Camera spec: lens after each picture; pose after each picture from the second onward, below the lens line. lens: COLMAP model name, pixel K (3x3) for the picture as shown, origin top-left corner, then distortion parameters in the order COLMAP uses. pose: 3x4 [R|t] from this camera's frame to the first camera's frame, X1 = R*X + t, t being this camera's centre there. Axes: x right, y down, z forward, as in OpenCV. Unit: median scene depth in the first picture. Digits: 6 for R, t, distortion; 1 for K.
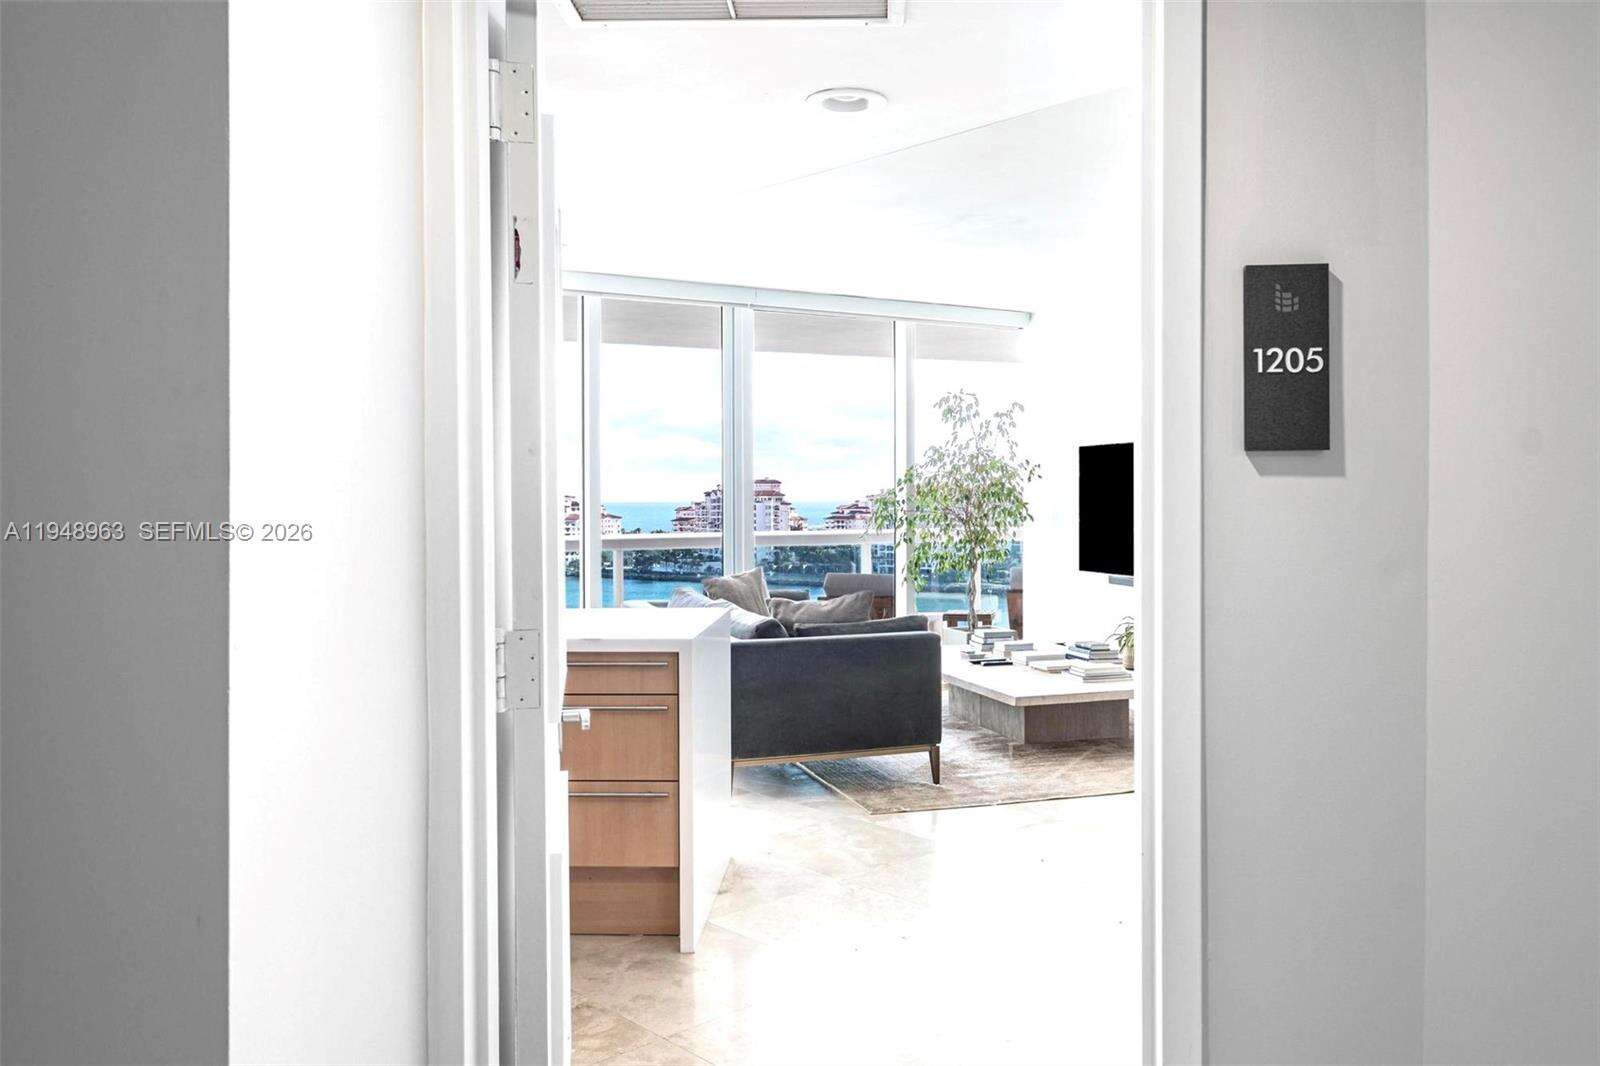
lens RADIAL K [[1238.3, 0, 800.0], [0, 1238.3, 533.0], [0, 0, 1]] dist [0.000089, -0.000053]
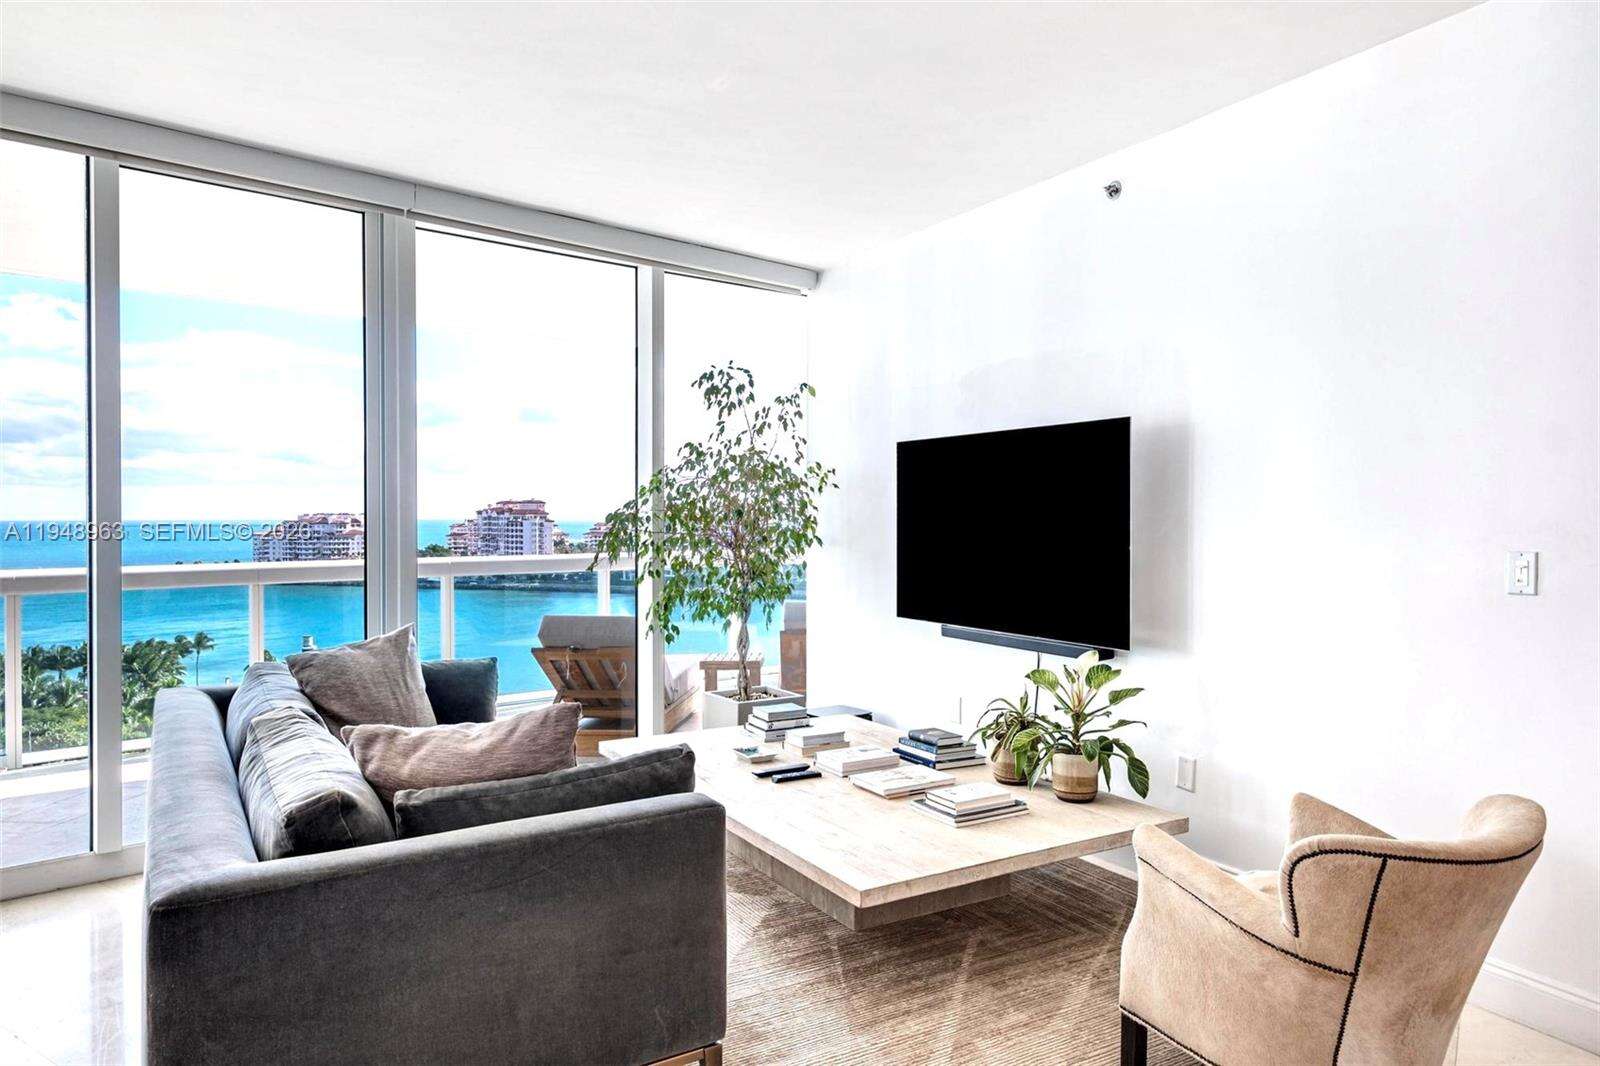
lens RADIAL K [[1020.3, 0, 821.7], [0, 1020.3, 528.0], [0, 0, 1]] dist [-0.000147, 0.000381]
pose [[0.969234, 0.001955, 0.246134, 0.036304], [0.002349, 0.999849, -0.017192, -0.009978], [-0.246131, 0.017242, 0.969083, 0.413159]]
